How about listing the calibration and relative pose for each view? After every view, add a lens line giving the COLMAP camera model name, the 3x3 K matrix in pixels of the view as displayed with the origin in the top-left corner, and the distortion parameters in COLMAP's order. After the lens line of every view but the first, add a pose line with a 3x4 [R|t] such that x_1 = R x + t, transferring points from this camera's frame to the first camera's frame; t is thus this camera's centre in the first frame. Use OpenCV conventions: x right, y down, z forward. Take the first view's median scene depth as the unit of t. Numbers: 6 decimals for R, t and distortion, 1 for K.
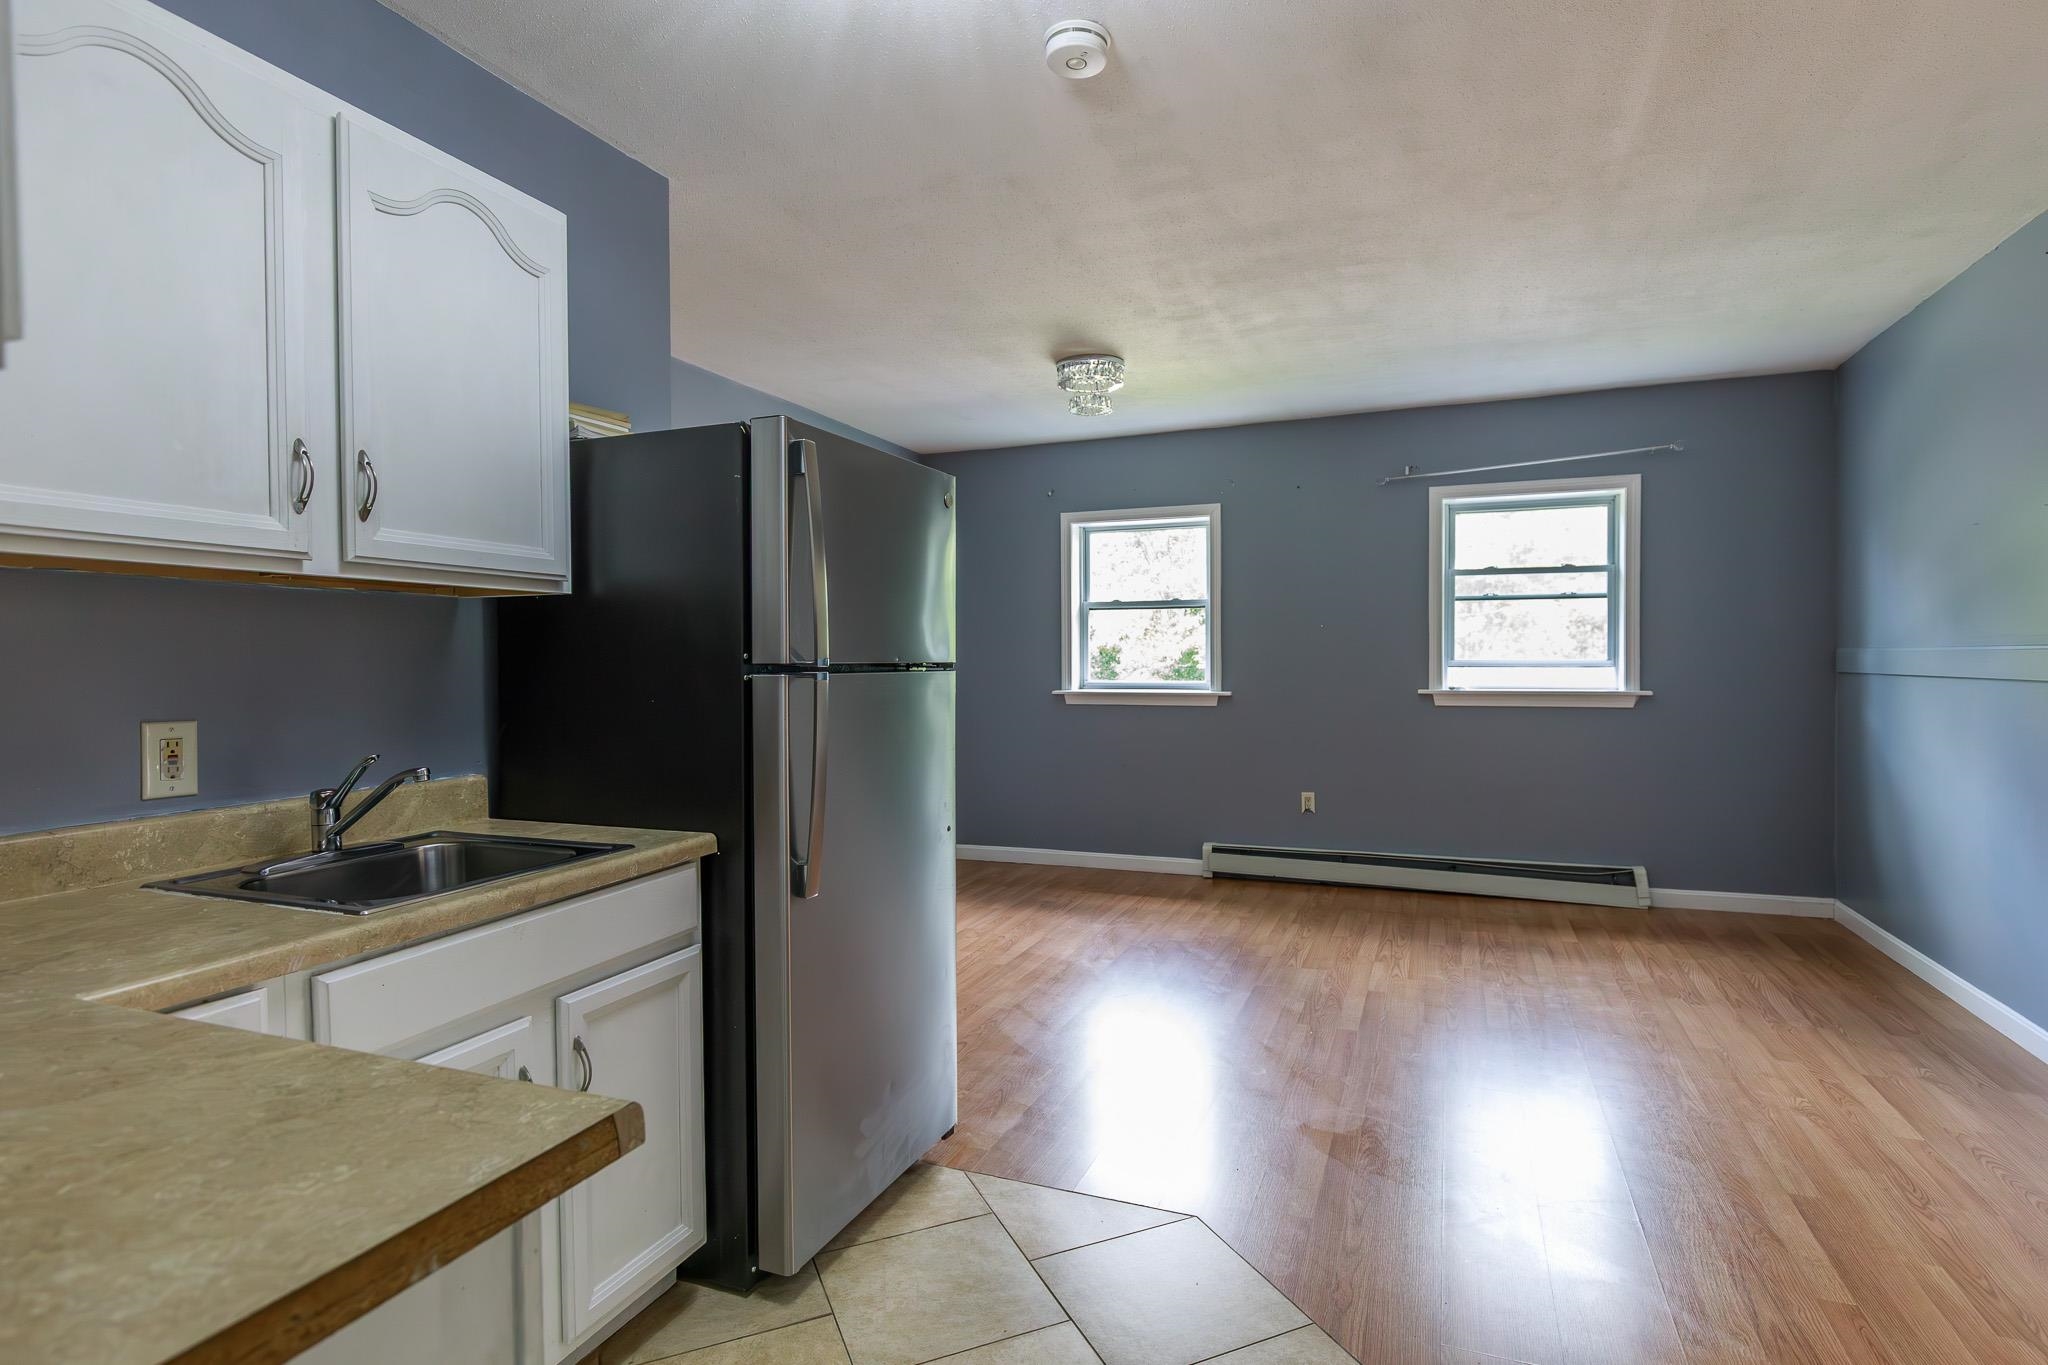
lens RADIAL K [[1023.0, 0, 1039.3], [0, 1023.0, 670.8], [0, 0, 1]] dist [-0.005595, 0.000622]
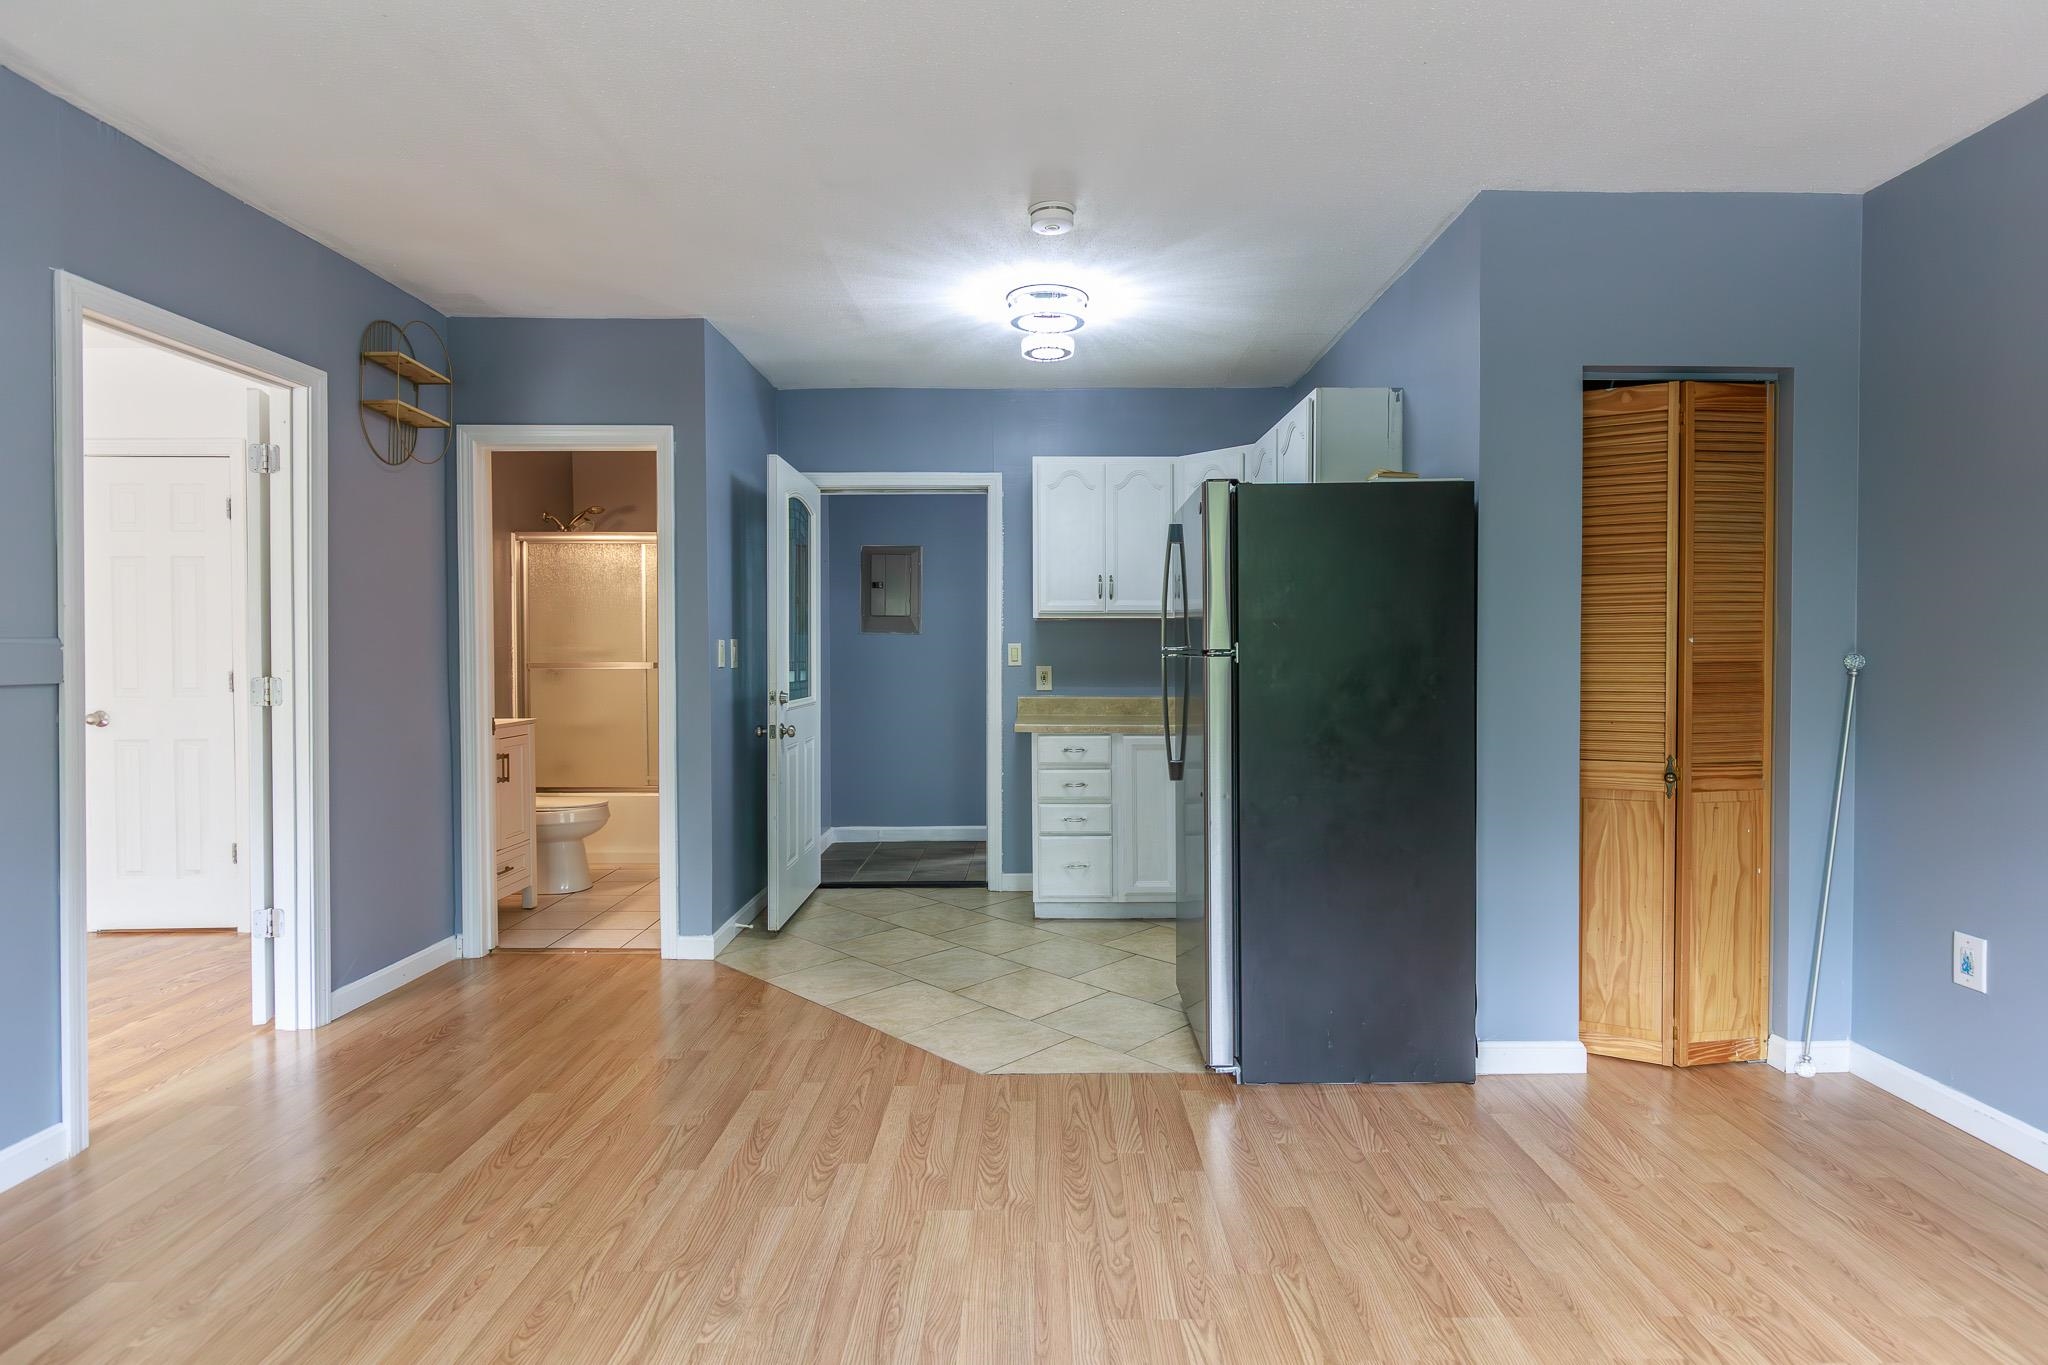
lens RADIAL K [[1023.0, 0, 1049.8], [0, 1023.0, 668.1], [0, 0, 1]] dist [-0.005595, 0.000622]
pose [[-0.924815, 0.016713, -0.380049, 0.485581], [0.004888, 0.999474, 0.032059, -0.025057], [0.380385, 0.027791, -0.924411, 1.933107]]
